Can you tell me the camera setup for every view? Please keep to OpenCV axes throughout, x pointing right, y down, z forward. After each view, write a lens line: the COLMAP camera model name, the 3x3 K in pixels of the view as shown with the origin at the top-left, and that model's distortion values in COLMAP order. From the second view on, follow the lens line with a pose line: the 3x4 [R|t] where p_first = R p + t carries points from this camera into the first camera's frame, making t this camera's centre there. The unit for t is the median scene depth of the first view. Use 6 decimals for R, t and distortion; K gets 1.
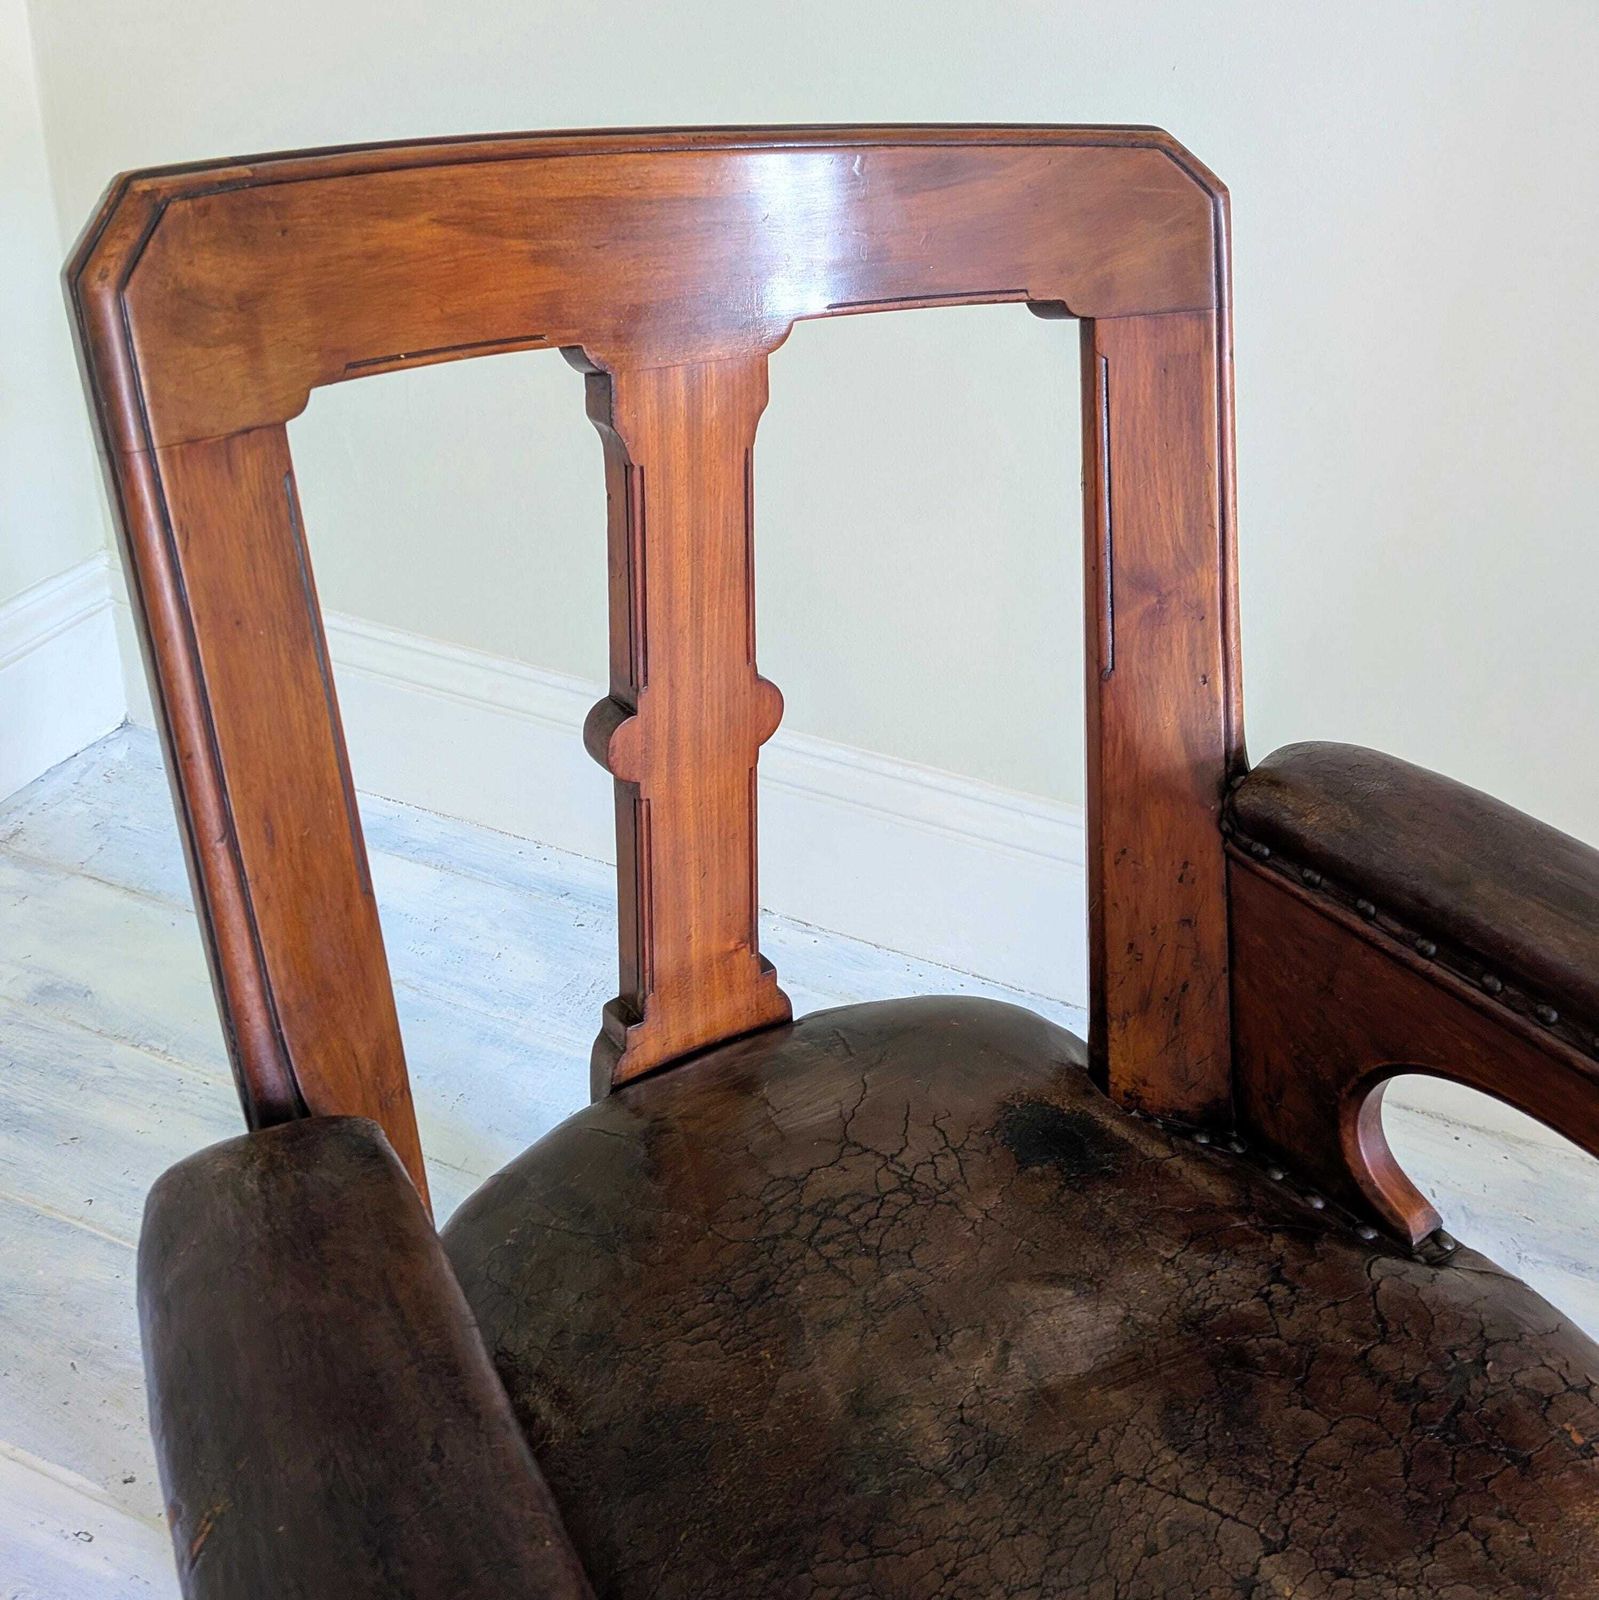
lens RADIAL K [[1516.1, 0, 822.8], [0, 1516.1, 555.6], [0, 0, 1]] dist [0.081919, -0.139648]
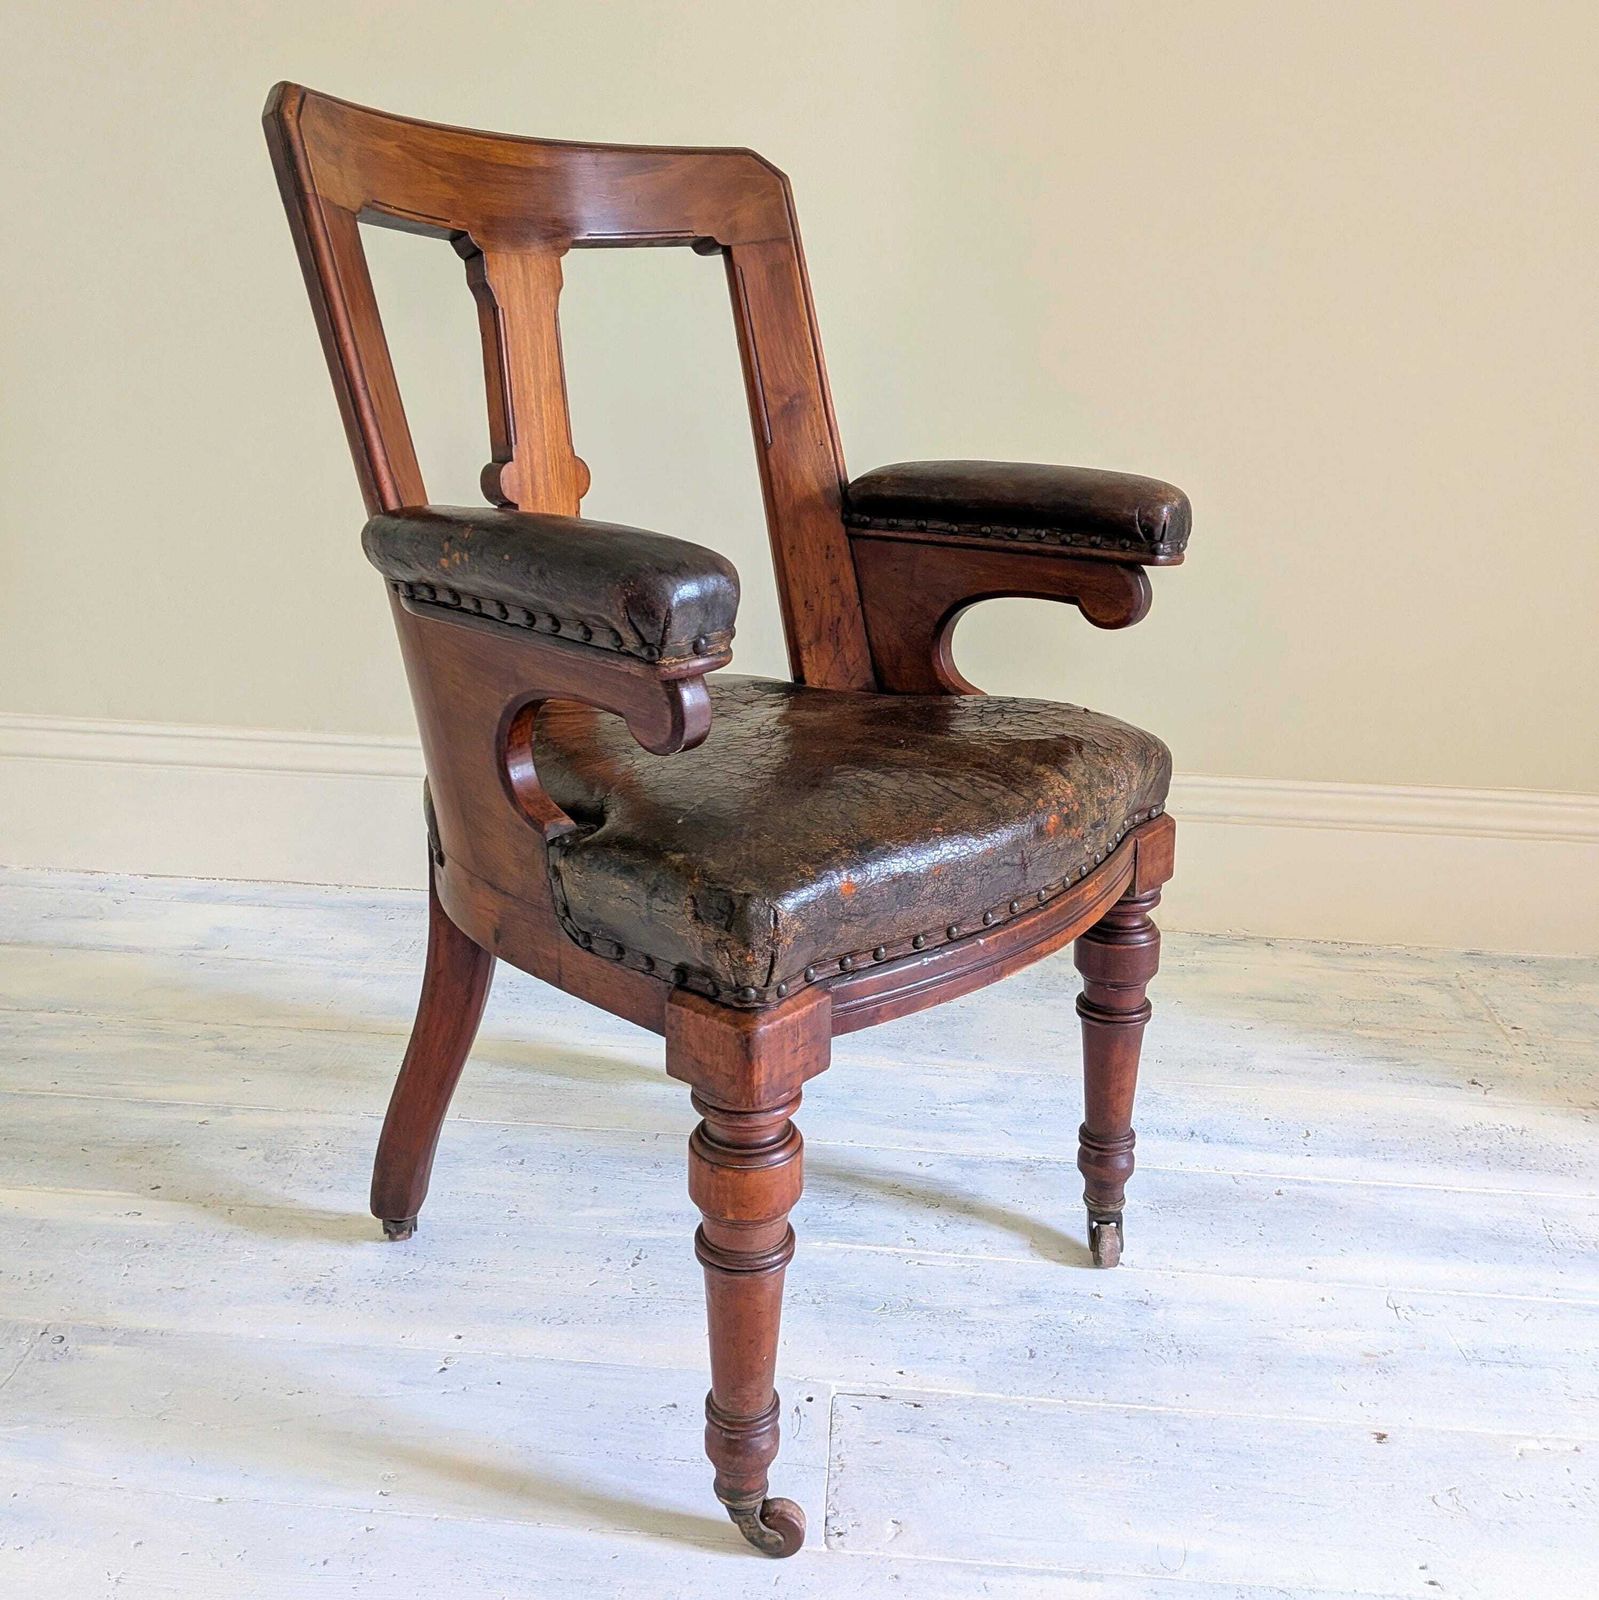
lens RADIAL K [[1516.9, 0, 797.2], [0, 1516.9, 734.9], [0, 0, 1]] dist [0.128818, -0.238399]
pose [[0.960231, -0.124533, 0.249897, -0.281943], [0.164911, 0.975187, -0.147699, 0.710345], [-0.225303, 0.183036, 0.956941, -0.684034]]
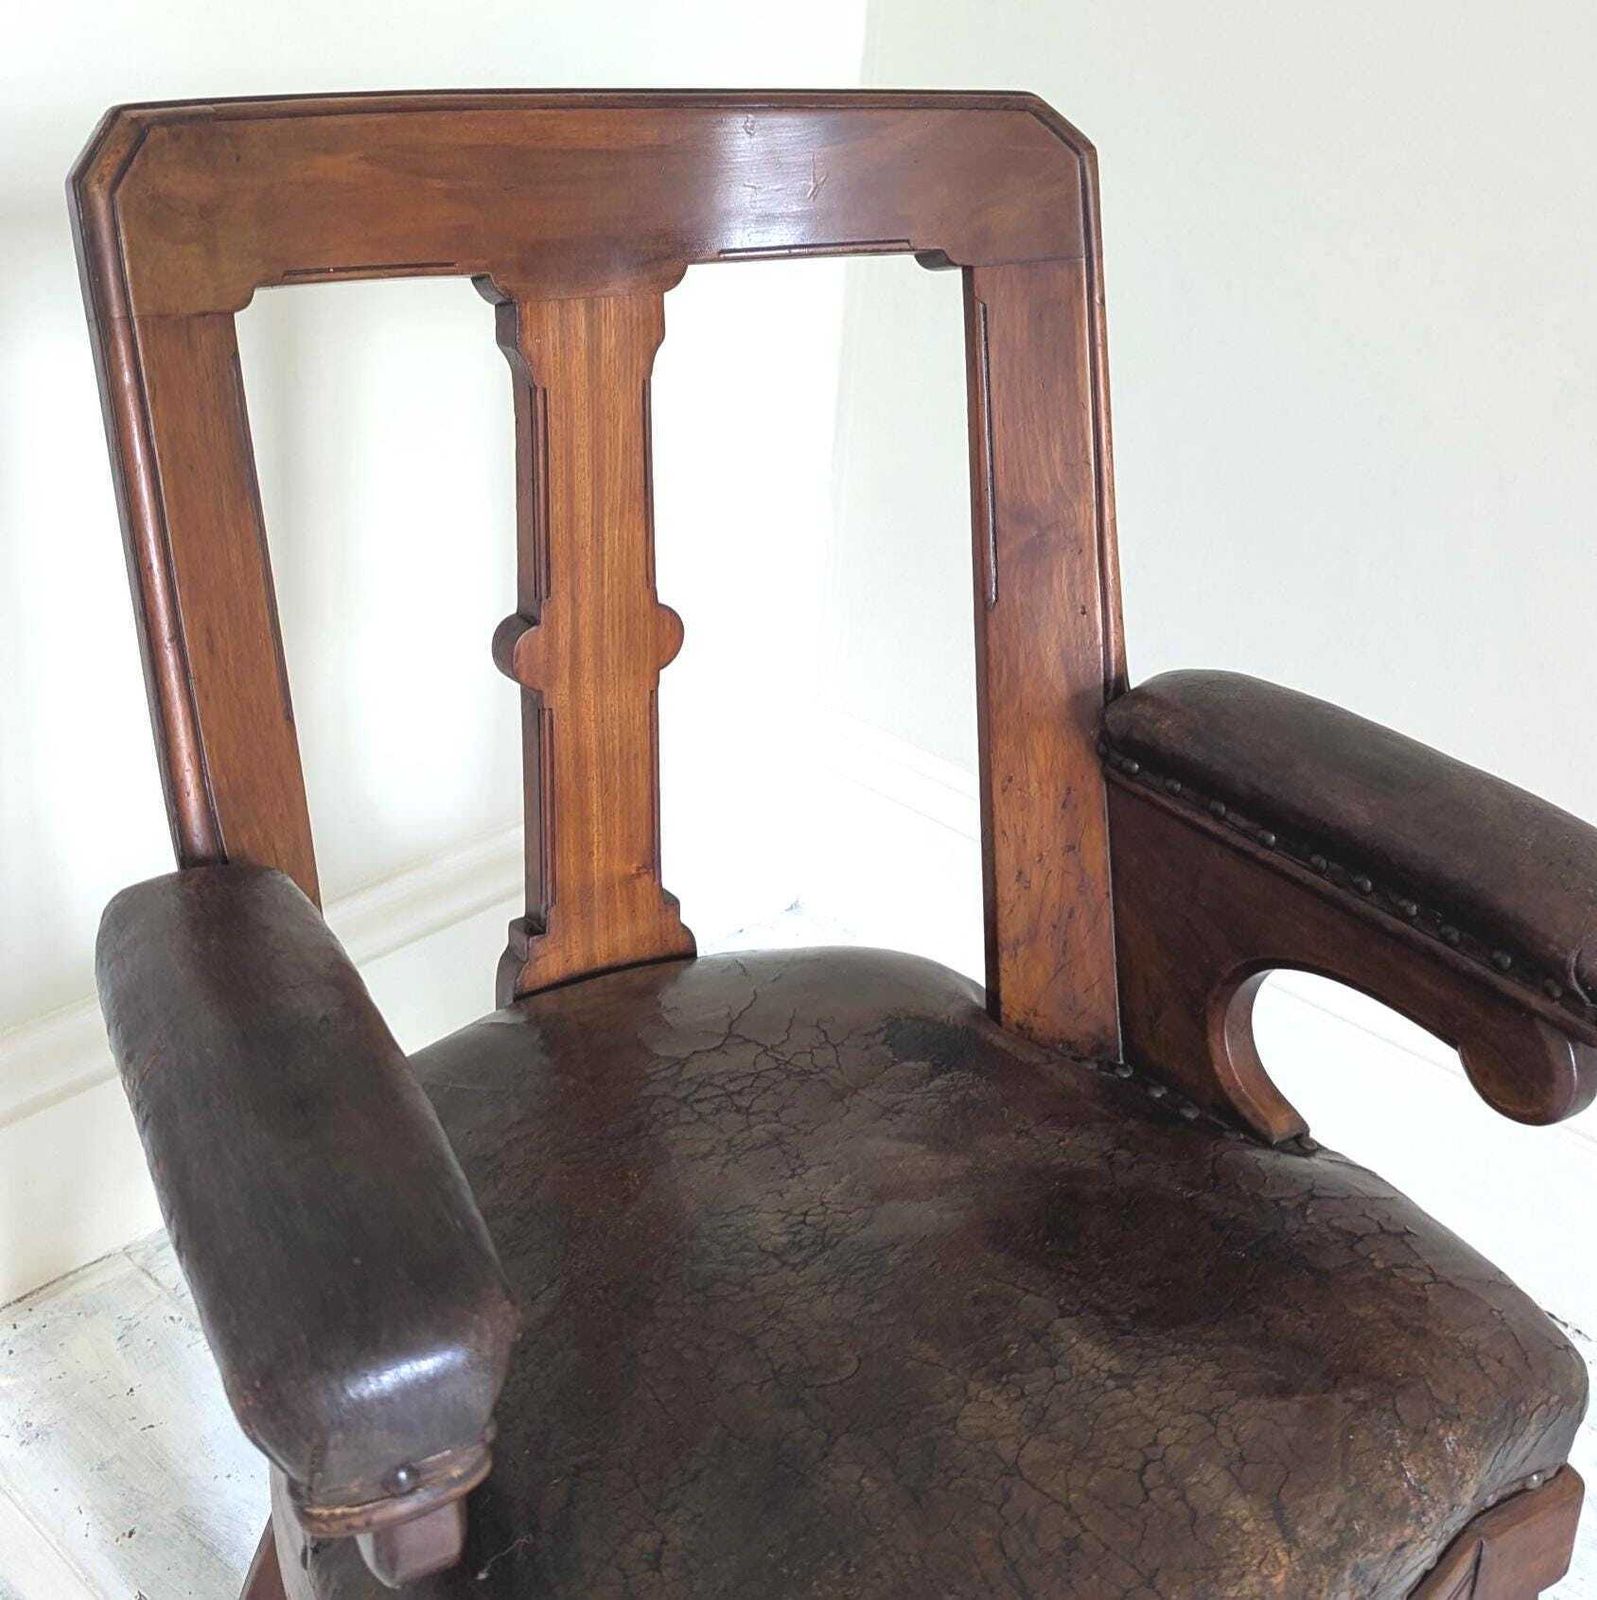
lens RADIAL K [[2019.6, 0, 799.9], [0, 2019.6, 573.0], [0, 0, 1]] dist [0.148540, -0.445757]
pose [[0.998617, 0.005453, -0.052290, 0.134134], [-0.009919, 0.996285, -0.085541, 0.185251], [0.051630, 0.085942, 0.994962, -0.417390]]
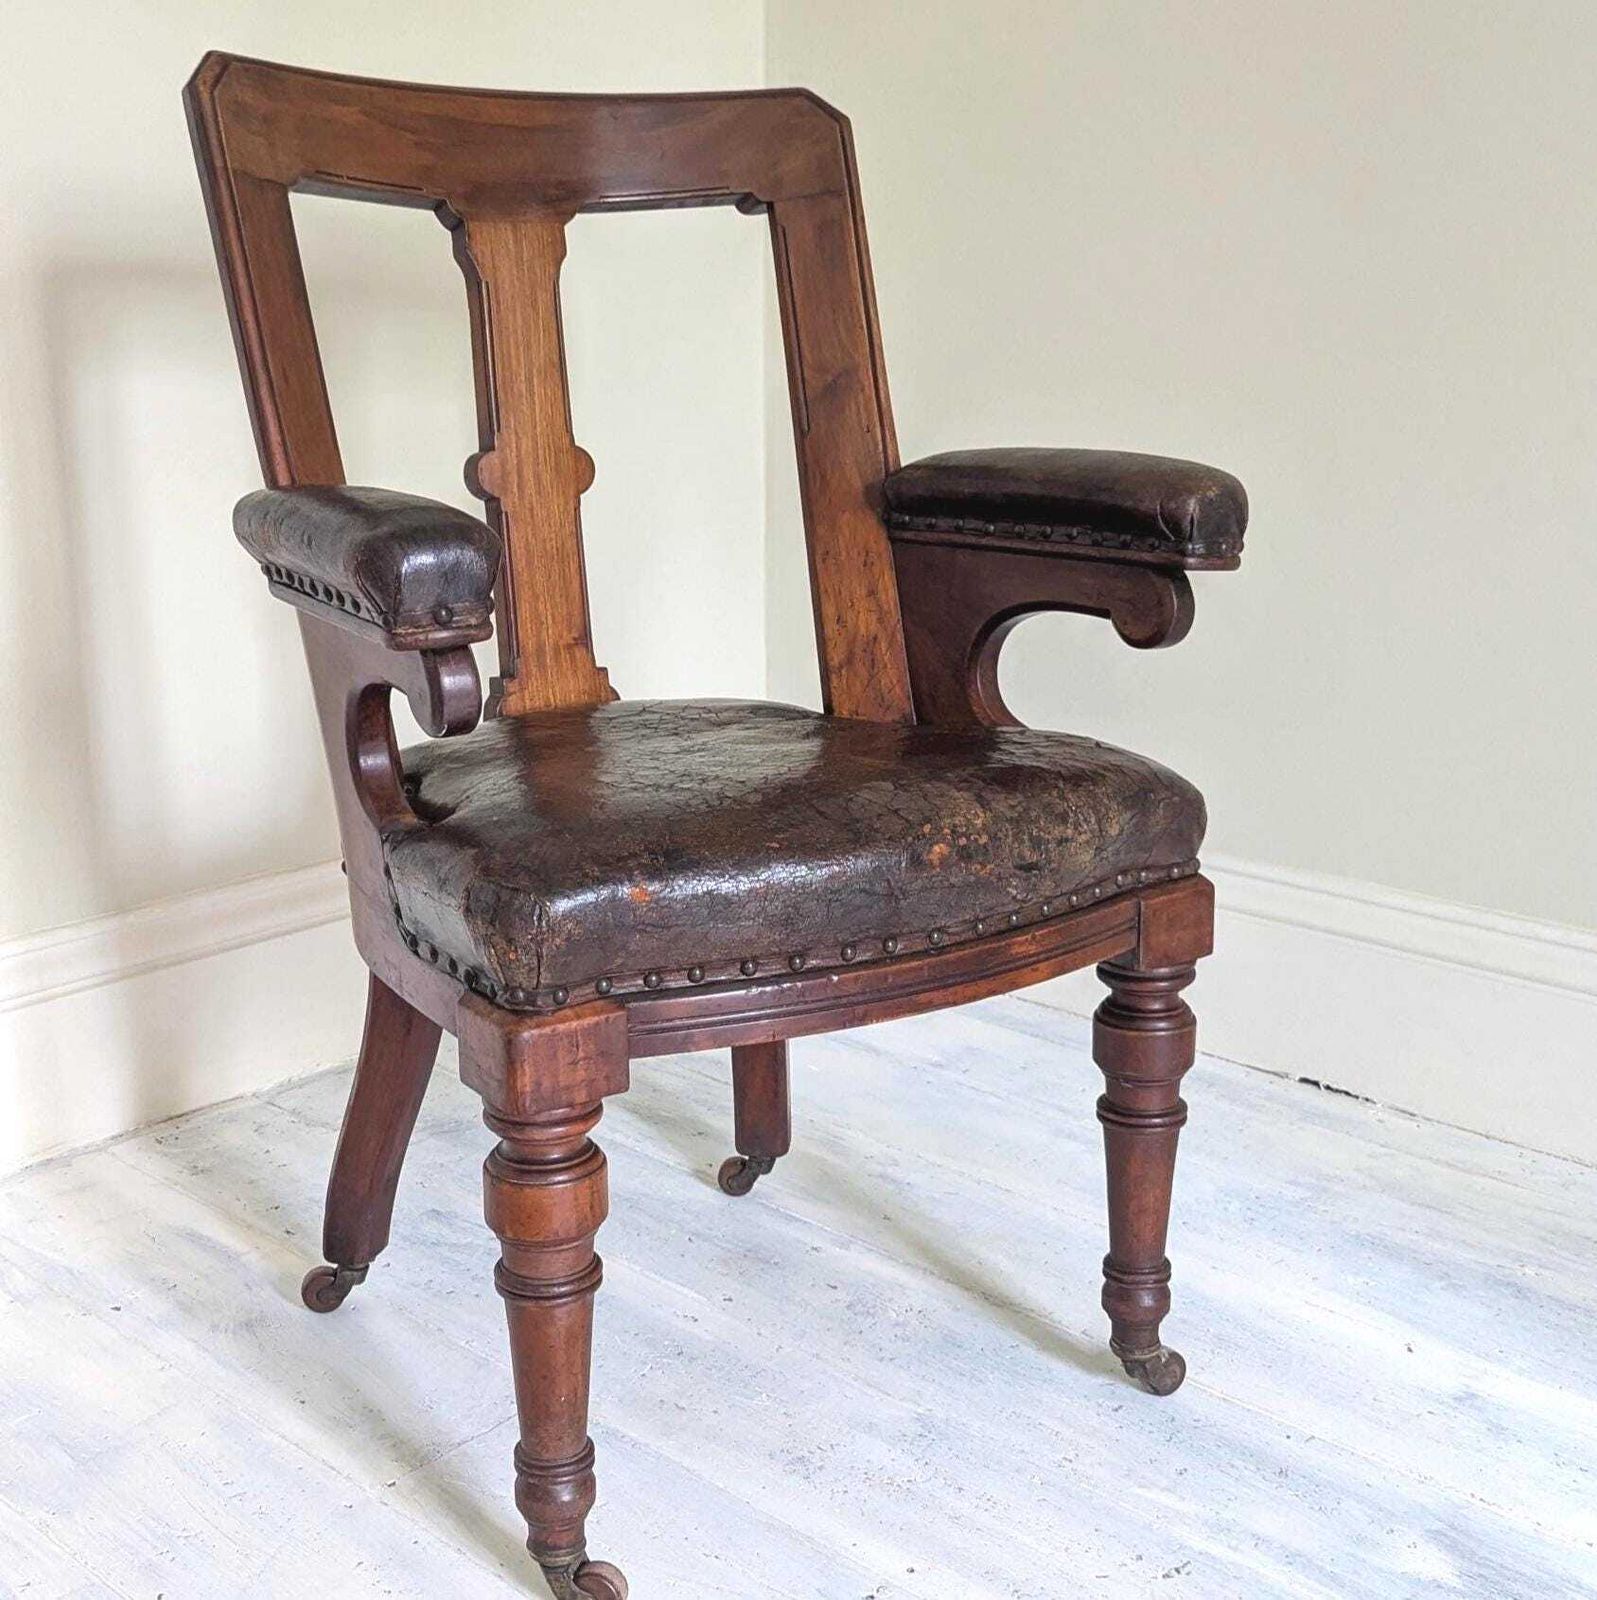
lens RADIAL K [[2052.9, 0, 791.2], [0, 2052.9, 894.7], [0, 0, 1]] dist [0.110837, -0.255413]
pose [[0.996527, -0.071716, -0.042321, 0.238237], [0.063288, 0.982569, -0.174795, 0.937057], [0.054119, 0.171509, 0.983695, -1.003965]]
